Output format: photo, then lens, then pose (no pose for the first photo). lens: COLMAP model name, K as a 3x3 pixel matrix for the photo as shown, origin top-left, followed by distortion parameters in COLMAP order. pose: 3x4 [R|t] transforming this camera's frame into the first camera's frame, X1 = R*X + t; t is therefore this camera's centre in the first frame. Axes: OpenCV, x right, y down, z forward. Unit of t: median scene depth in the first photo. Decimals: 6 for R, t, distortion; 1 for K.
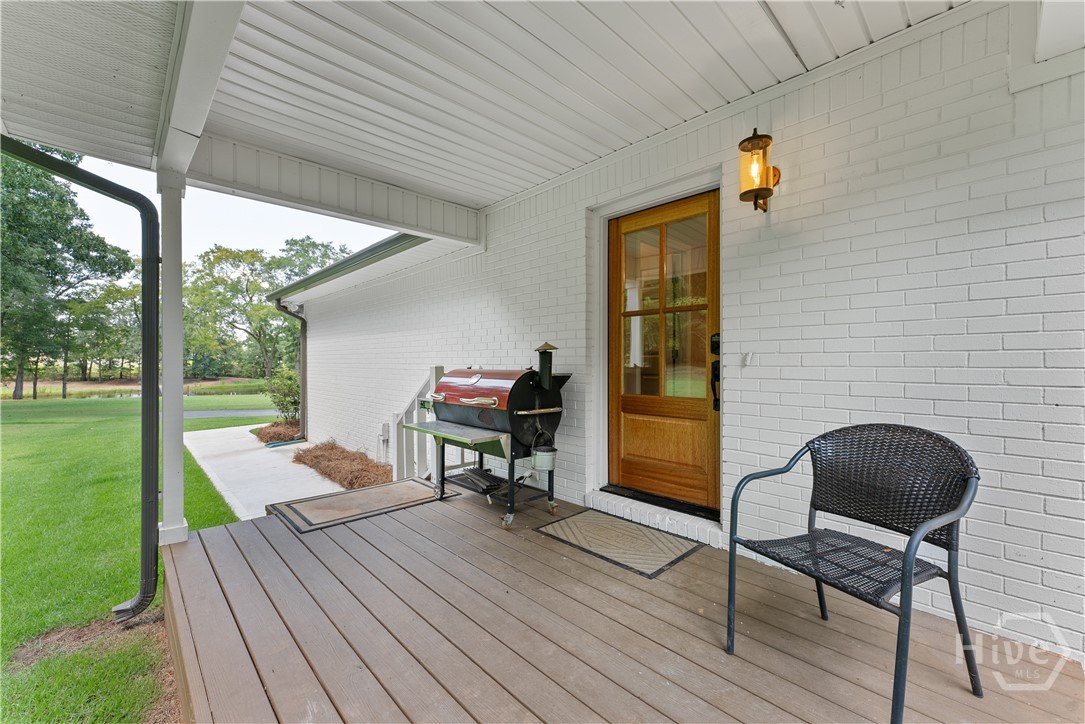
lens RADIAL K [[442.8, 0, 542.0], [0, 442.8, 360.3], [0, 0, 1]] dist [0.000043, -0.001768]
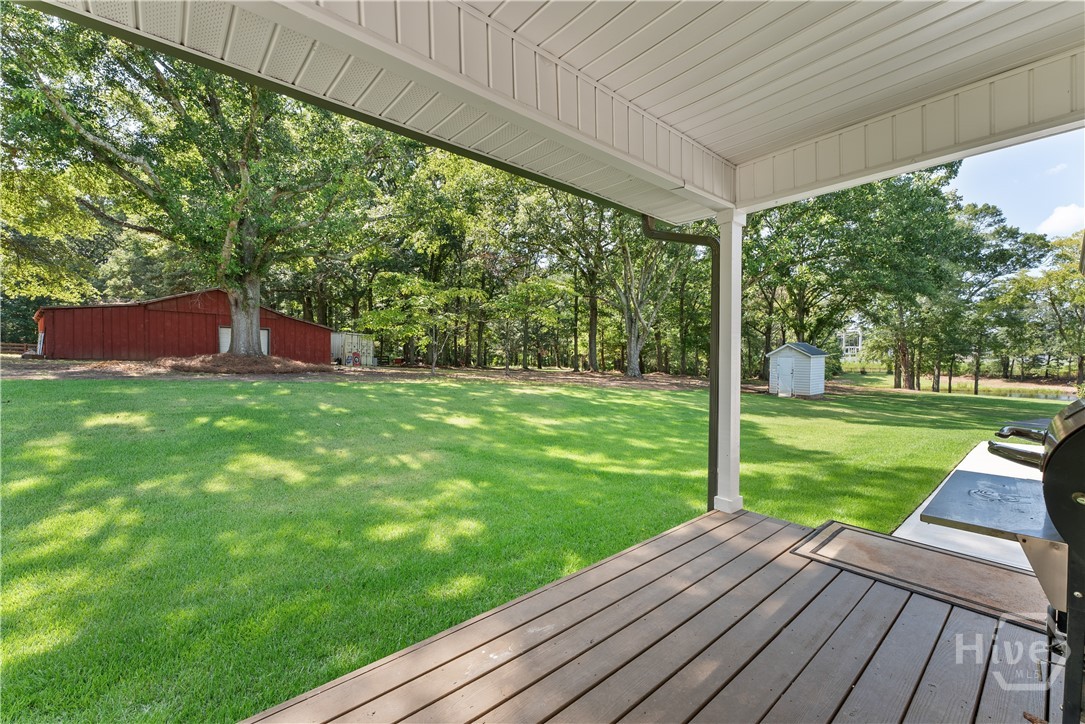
lens RADIAL K [[442.8, 0, 539.1], [0, 442.8, 361.0], [0, 0, 1]] dist [0.000043, -0.001768]
pose [[-0.064310, 0.009104, -0.997888, 0.345648], [-0.000370, 0.999958, 0.009147, -0.010898], [0.997930, 0.000958, -0.064304, 0.473396]]
